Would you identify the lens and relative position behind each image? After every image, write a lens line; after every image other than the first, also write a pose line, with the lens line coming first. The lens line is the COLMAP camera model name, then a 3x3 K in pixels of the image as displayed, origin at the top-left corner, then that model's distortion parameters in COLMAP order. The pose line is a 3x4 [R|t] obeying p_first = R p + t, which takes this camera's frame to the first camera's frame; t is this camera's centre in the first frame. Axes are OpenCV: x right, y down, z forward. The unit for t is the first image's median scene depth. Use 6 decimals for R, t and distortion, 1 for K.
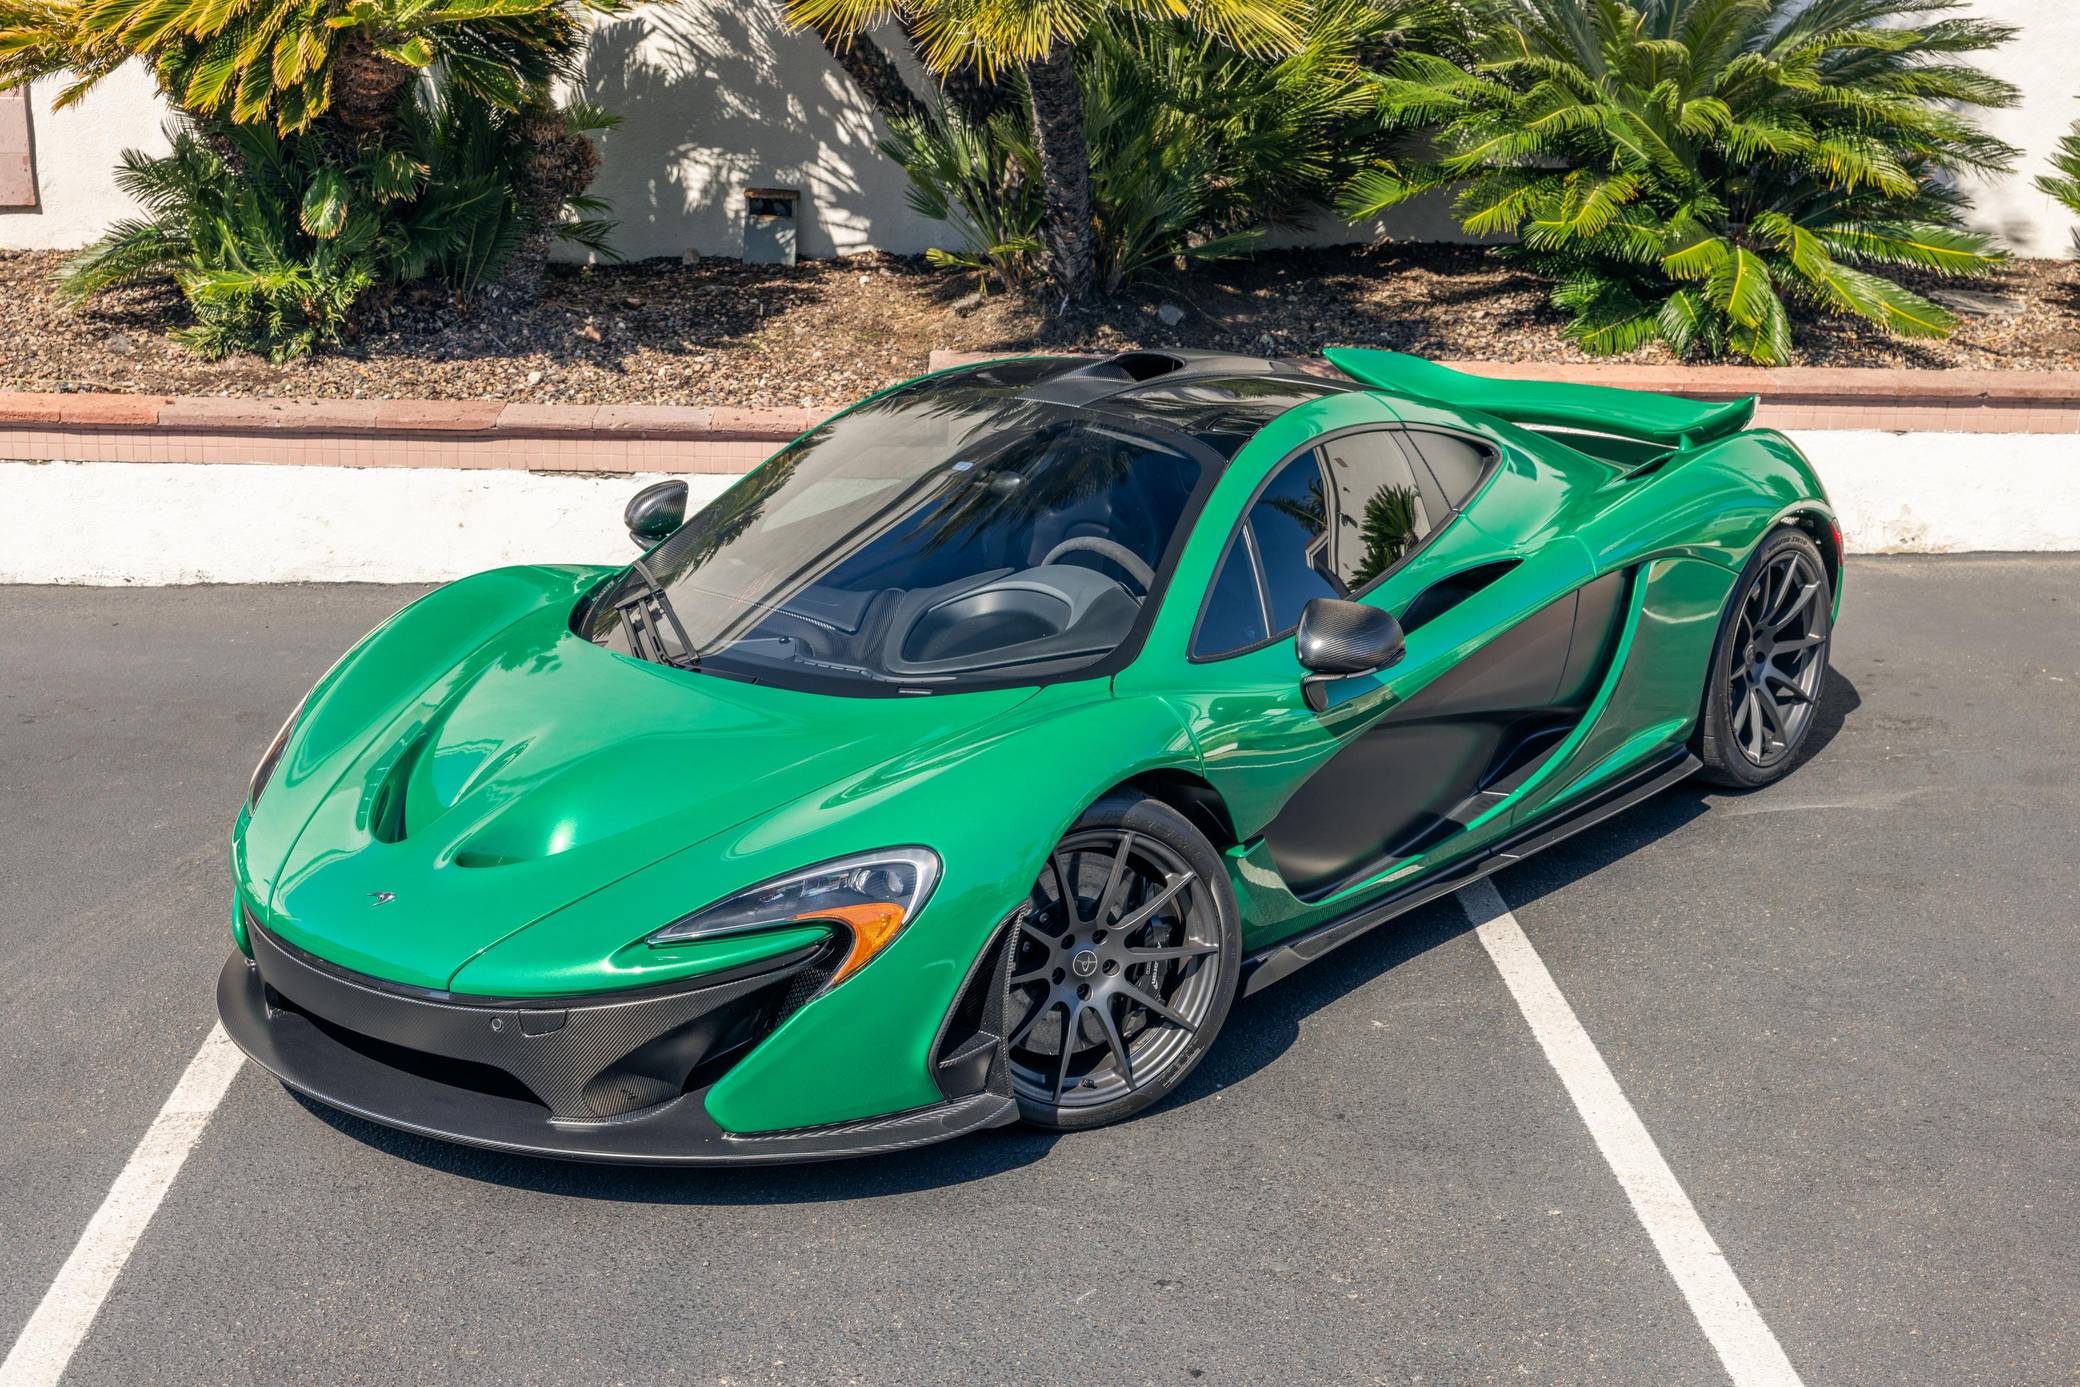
lens RADIAL K [[2964.0, 0, 1049.7], [0, 2964.0, 670.1], [0, 0, 1]] dist [-0.007262, 0.017294]
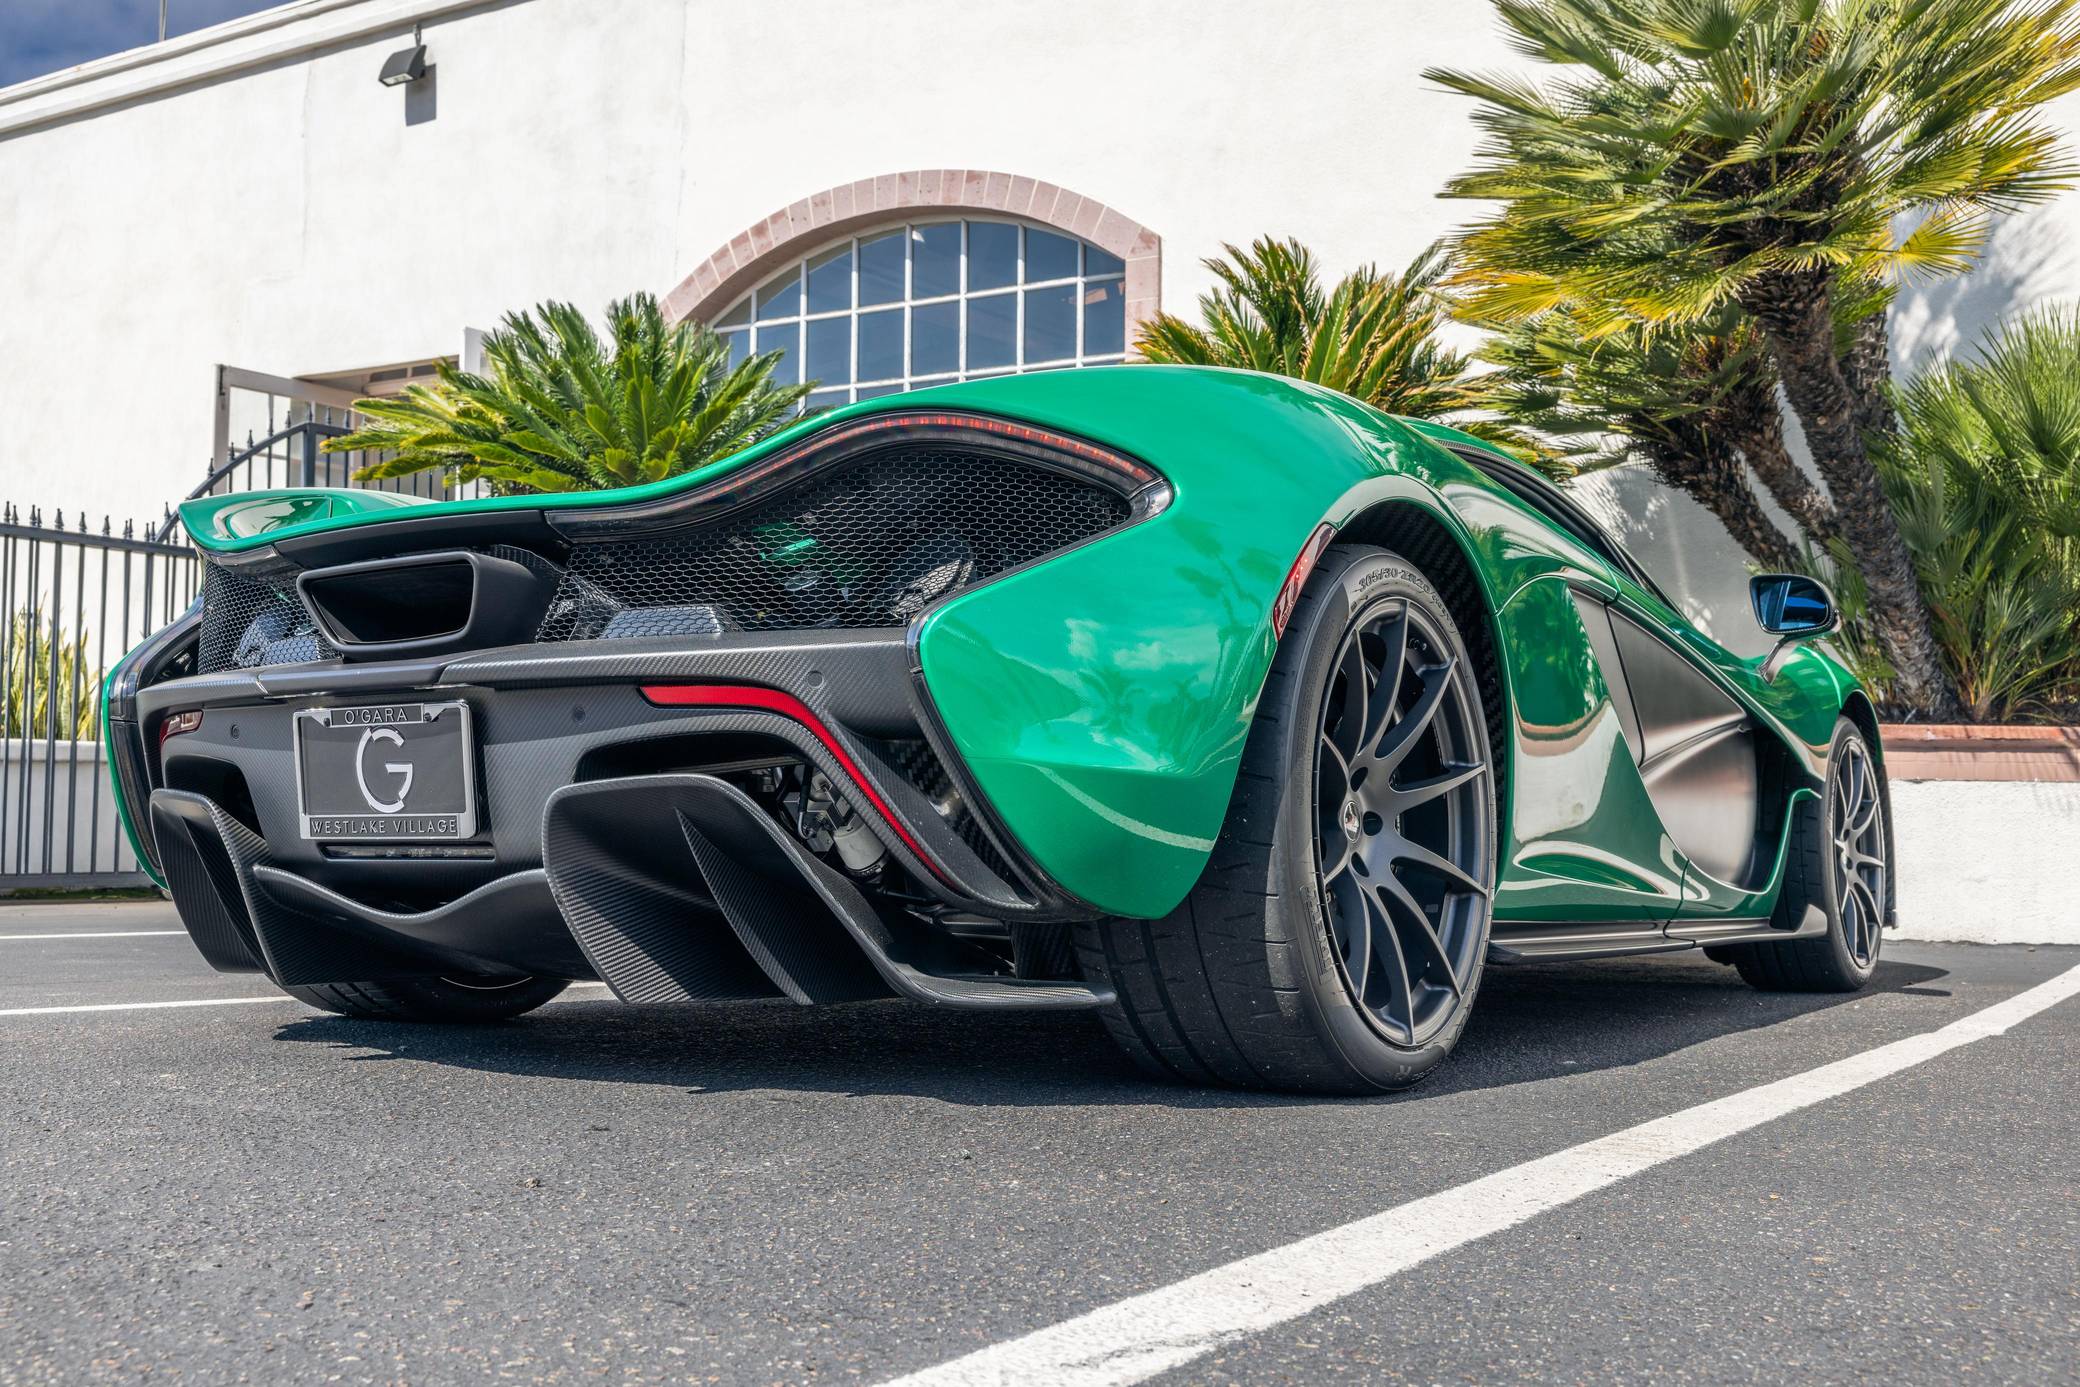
lens RADIAL K [[2072.0, 0, 1040.5], [0, 2072.0, 698.5], [0, 0, 1]] dist [0.006658, 0.001820]
pose [[0.804472, -0.047205, -0.592111, 0.187716], [-0.160909, 0.942246, -0.293737, 0.125288], [0.571780, 0.331580, 0.750415, 0.320991]]
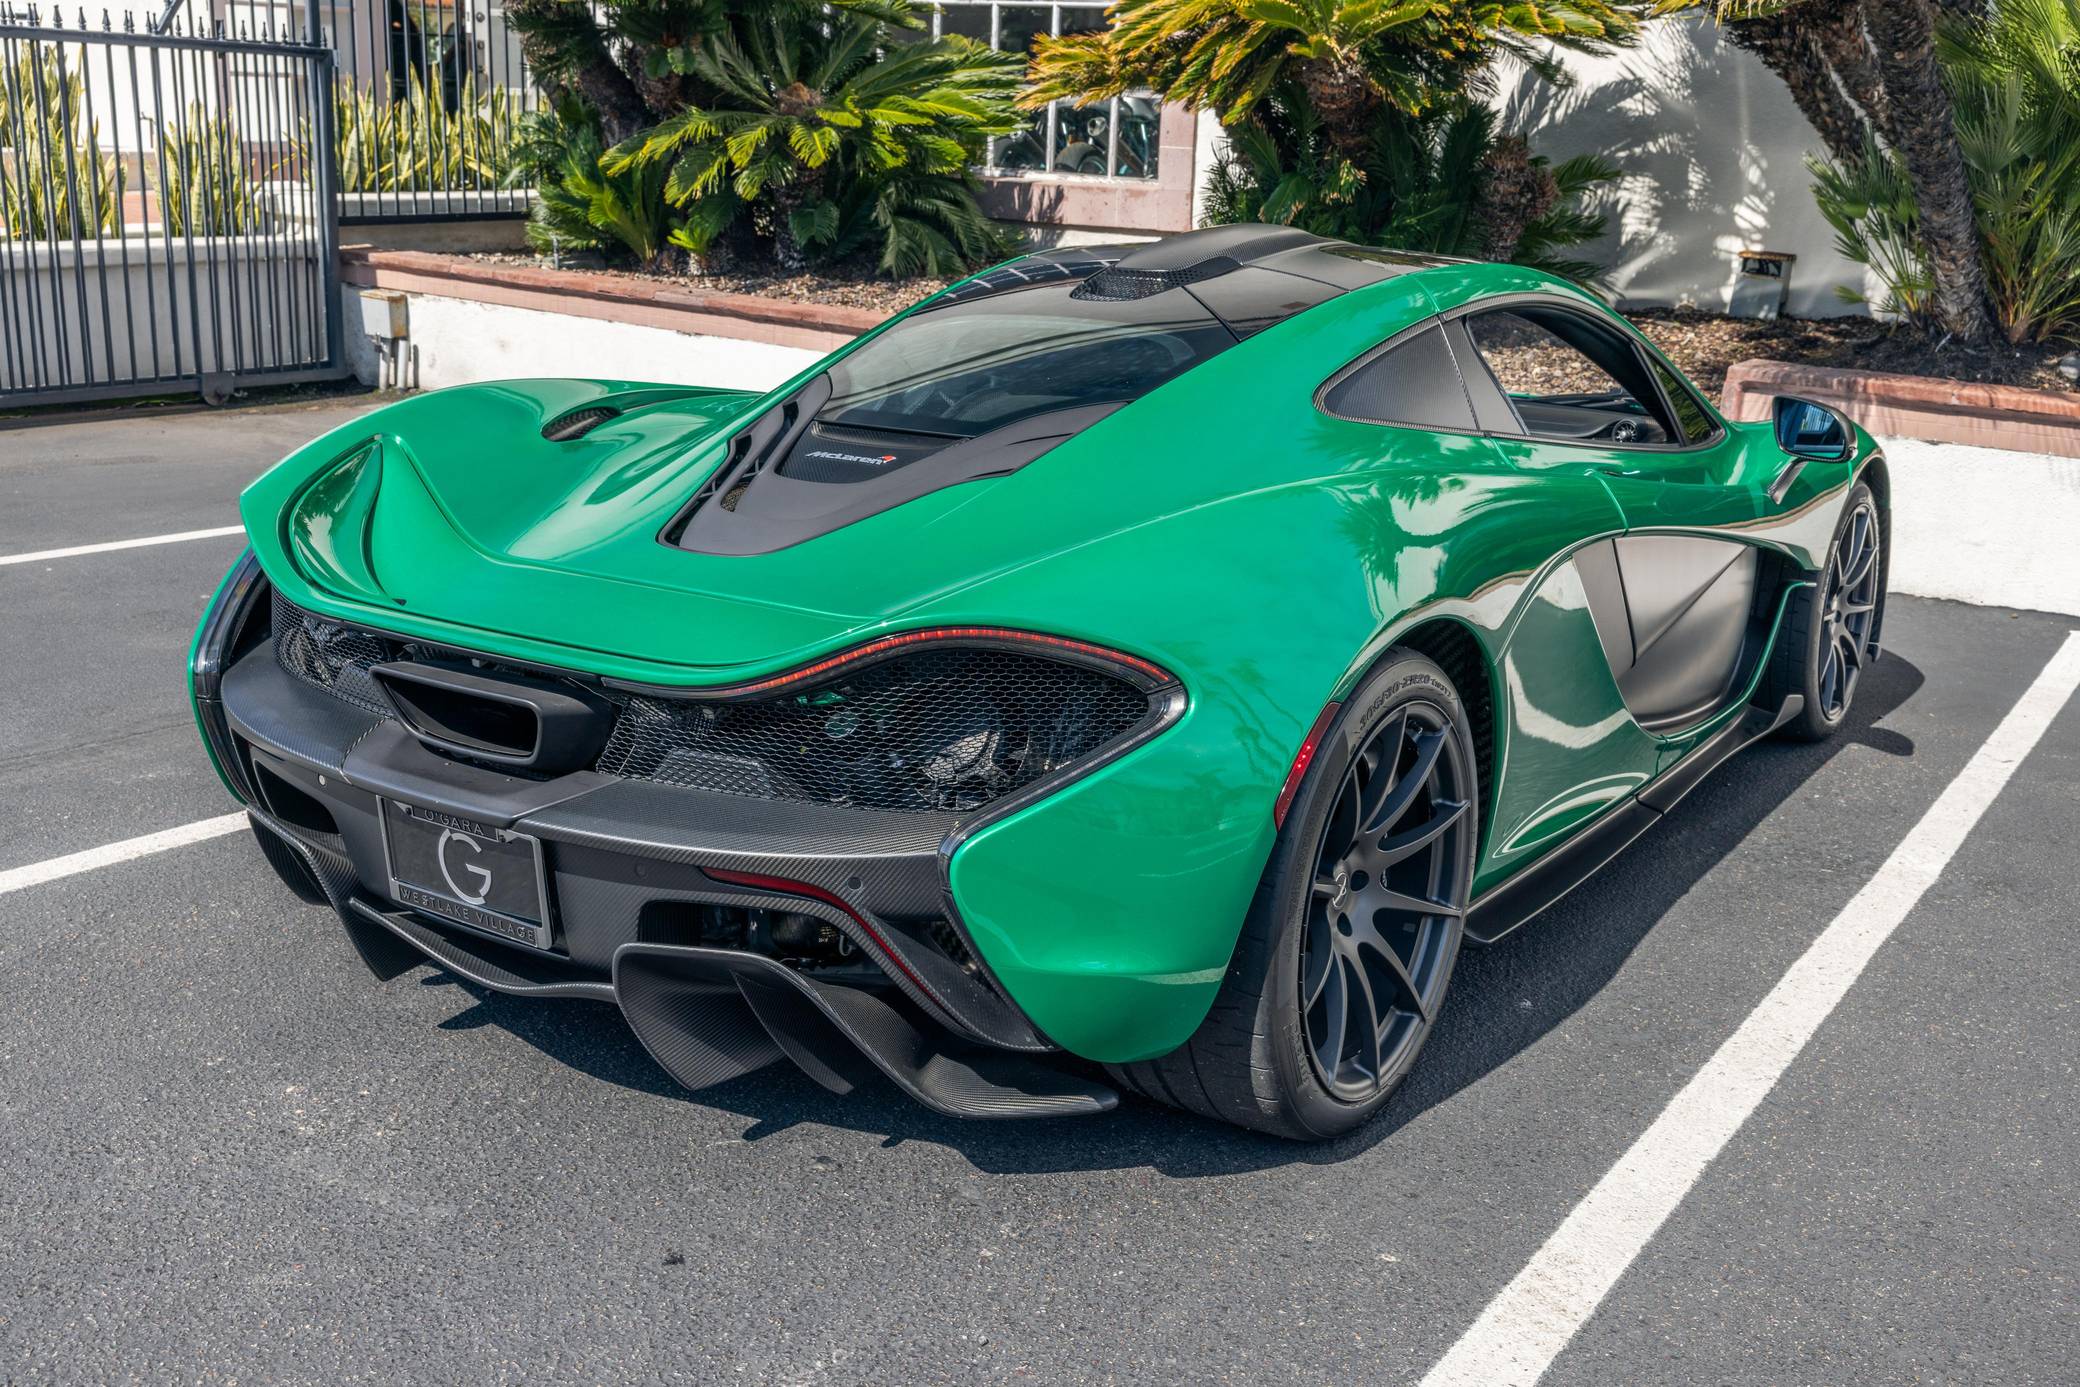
lens RADIAL K [[2074.8, 0, 1048.0], [0, 2074.8, 691.1], [0, 0, 1]] dist [0.006033, -0.001690]
pose [[0.796778, 0.173571, -0.578808, 0.193713], [-0.190736, 0.981131, 0.031654, 0.026452], [0.573380, 0.085179, 0.814850, 0.283382]]
